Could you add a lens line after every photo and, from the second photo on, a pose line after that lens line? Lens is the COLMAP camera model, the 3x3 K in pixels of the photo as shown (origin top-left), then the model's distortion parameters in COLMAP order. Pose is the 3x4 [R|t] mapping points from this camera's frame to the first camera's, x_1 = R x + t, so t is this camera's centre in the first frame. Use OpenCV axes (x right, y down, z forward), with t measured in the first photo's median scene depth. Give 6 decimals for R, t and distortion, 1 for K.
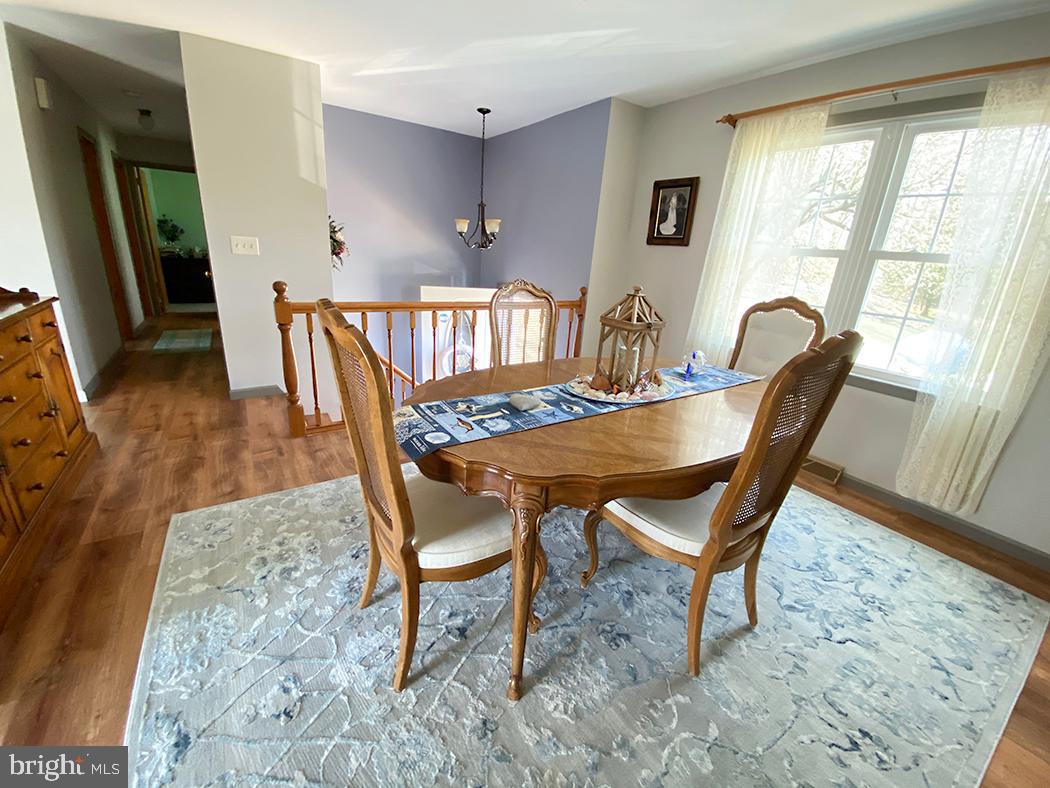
lens RADIAL K [[422.0, 0, 522.5], [0, 422.0, 389.4], [0, 0, 1]] dist [0.003531, -0.003448]
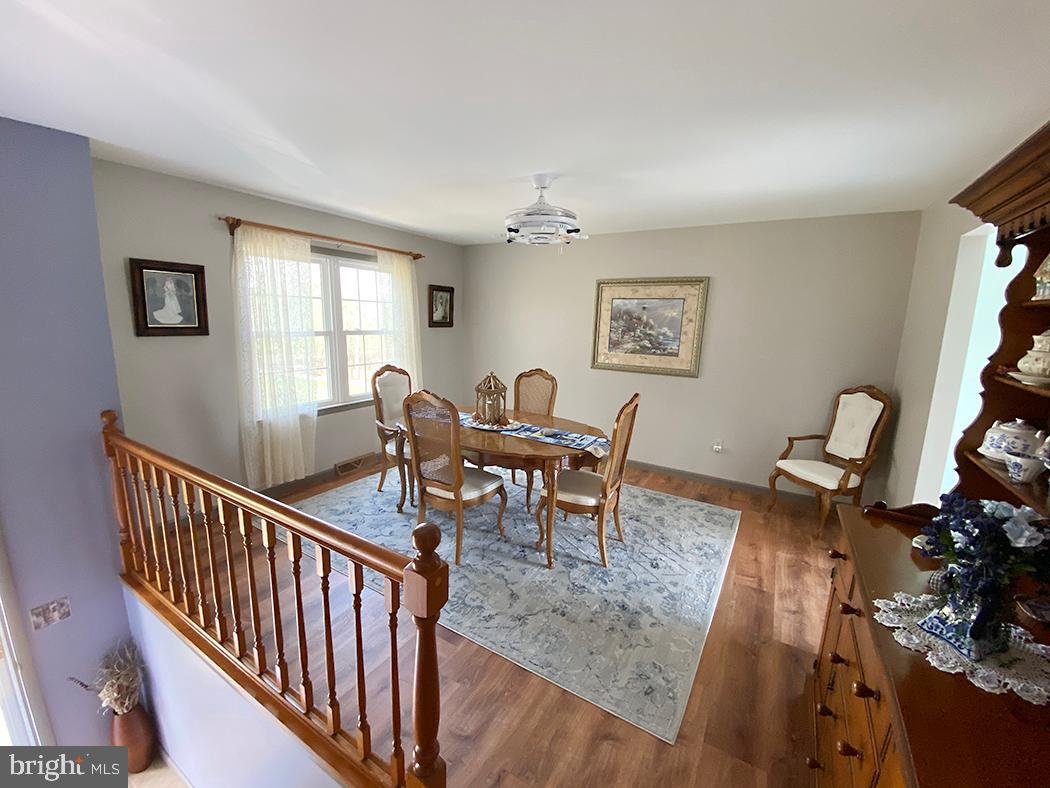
lens RADIAL K [[422.0, 0, 526.4], [0, 422.0, 393.7], [0, 0, 1]] dist [0.003531, -0.003448]
pose [[-0.433619, -0.236448, 0.869521, -1.088853], [0.232519, 0.902920, 0.361484, -0.583652], [-0.870580, 0.358926, -0.336544, 1.107230]]
